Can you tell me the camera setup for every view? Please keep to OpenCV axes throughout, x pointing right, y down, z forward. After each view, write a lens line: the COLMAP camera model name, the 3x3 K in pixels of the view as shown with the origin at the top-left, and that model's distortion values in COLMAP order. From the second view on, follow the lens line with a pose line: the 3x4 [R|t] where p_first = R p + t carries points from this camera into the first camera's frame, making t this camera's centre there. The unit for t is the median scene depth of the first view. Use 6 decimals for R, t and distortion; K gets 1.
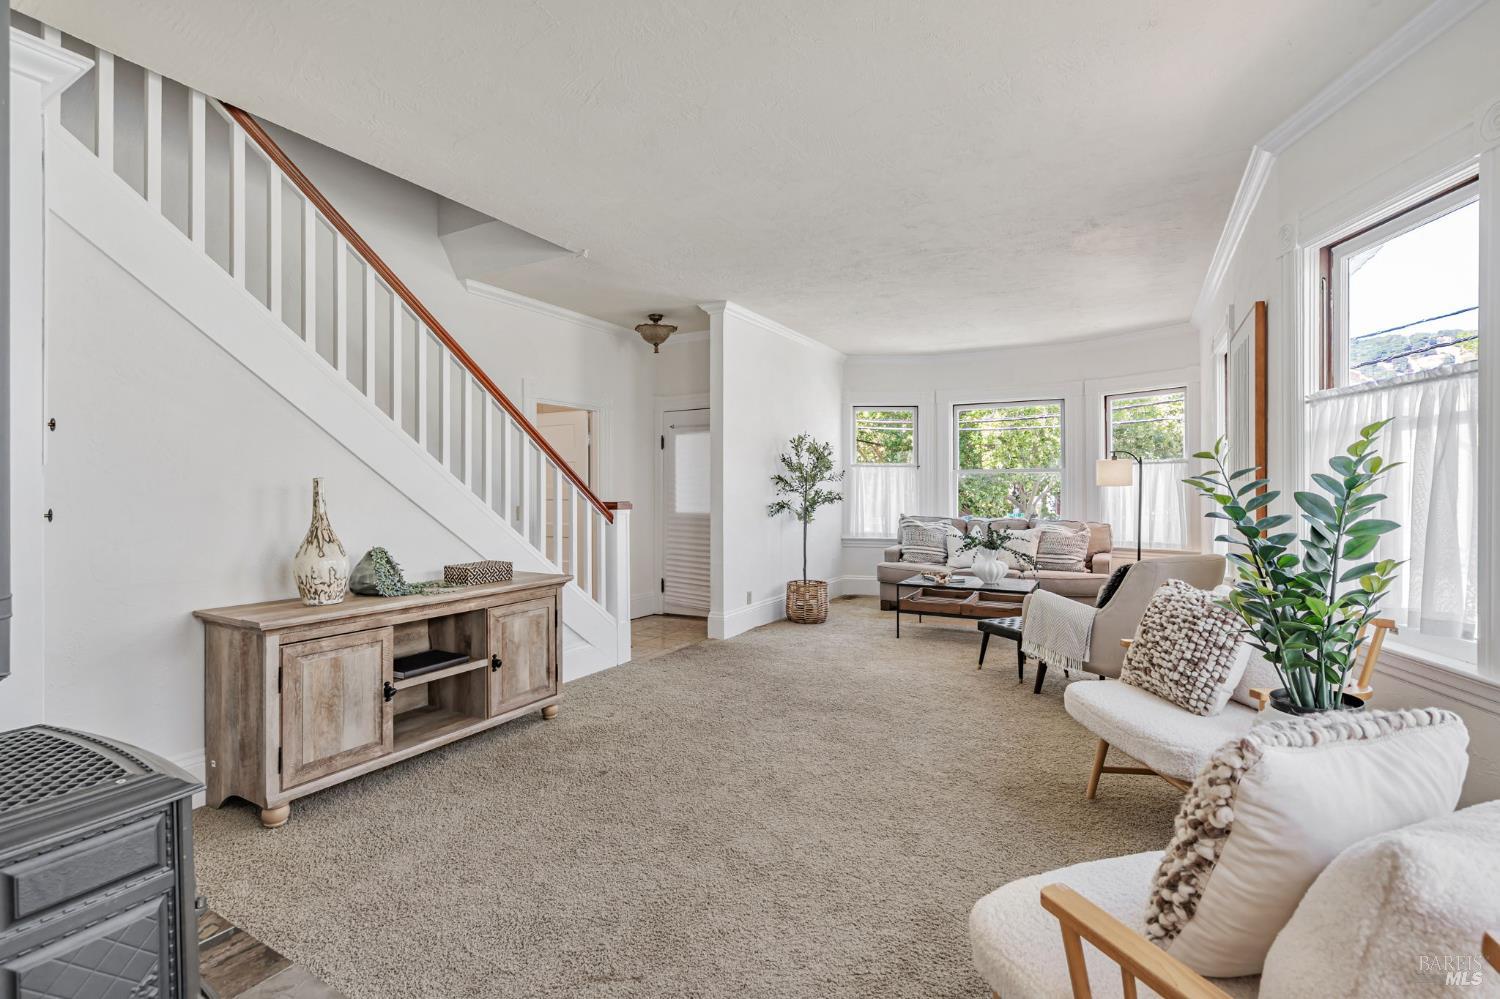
lens RADIAL K [[686.2, 0, 757.2], [0, 686.2, 492.0], [0, 0, 1]] dist [-0.003229, 0.000400]
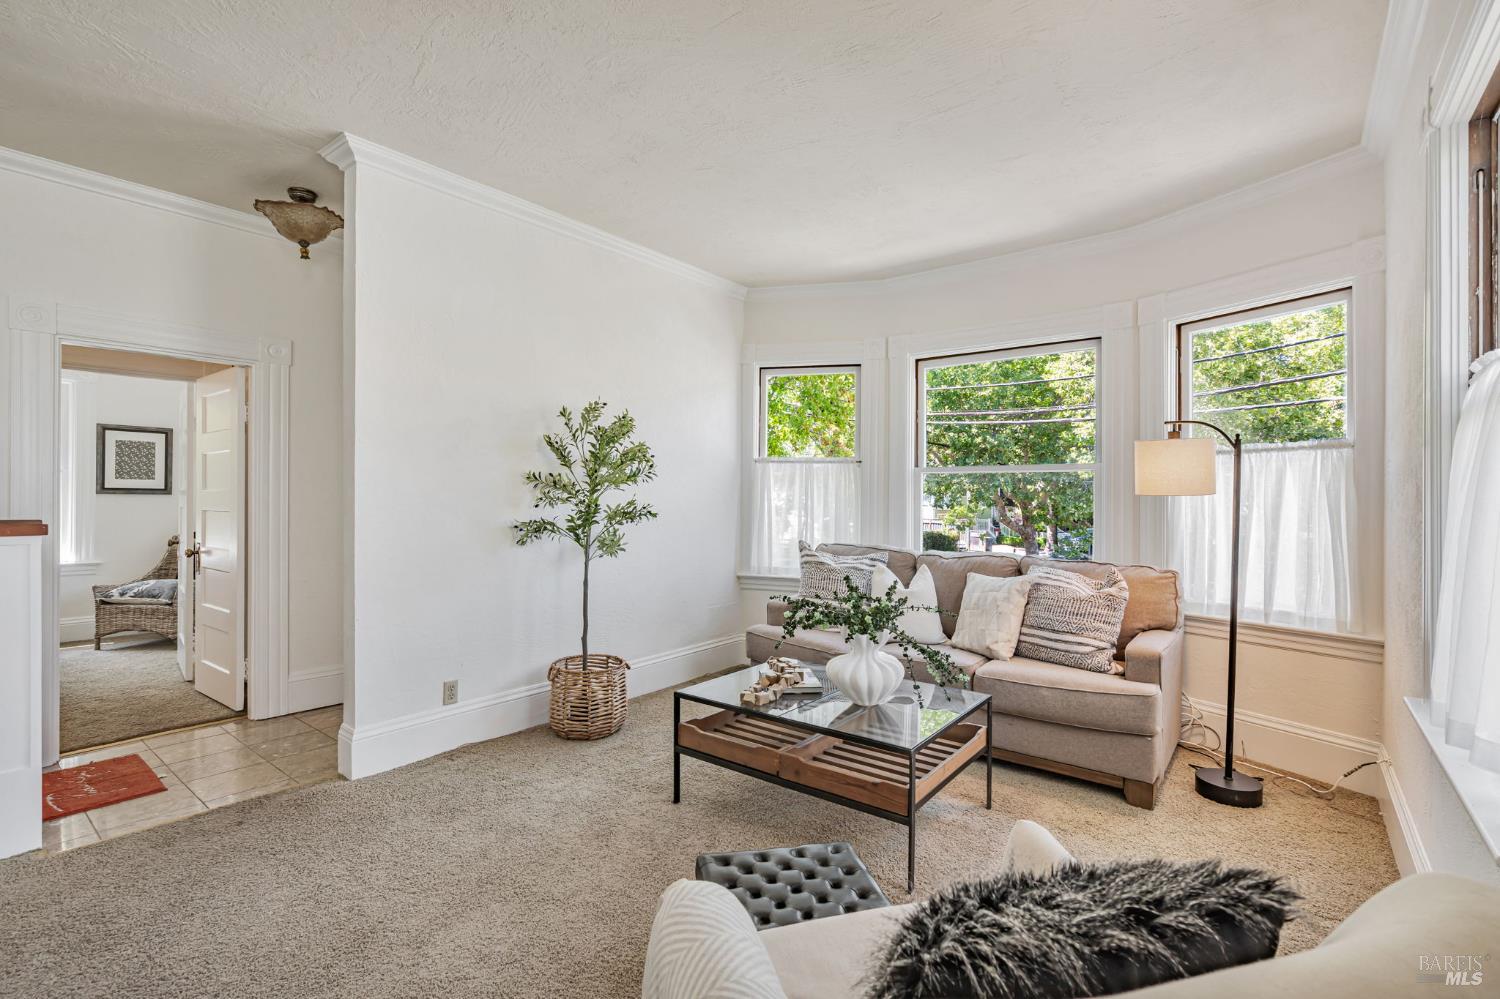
lens RADIAL K [[686.2, 0, 743.6], [0, 686.2, 499.2], [0, 0, 1]] dist [-0.003229, 0.000400]
pose [[0.985754, 0.008663, -0.167969, 0.292799], [-0.008816, 0.999961, -0.000165, -0.003756], [0.167961, 0.001643, 0.985792, 0.463421]]
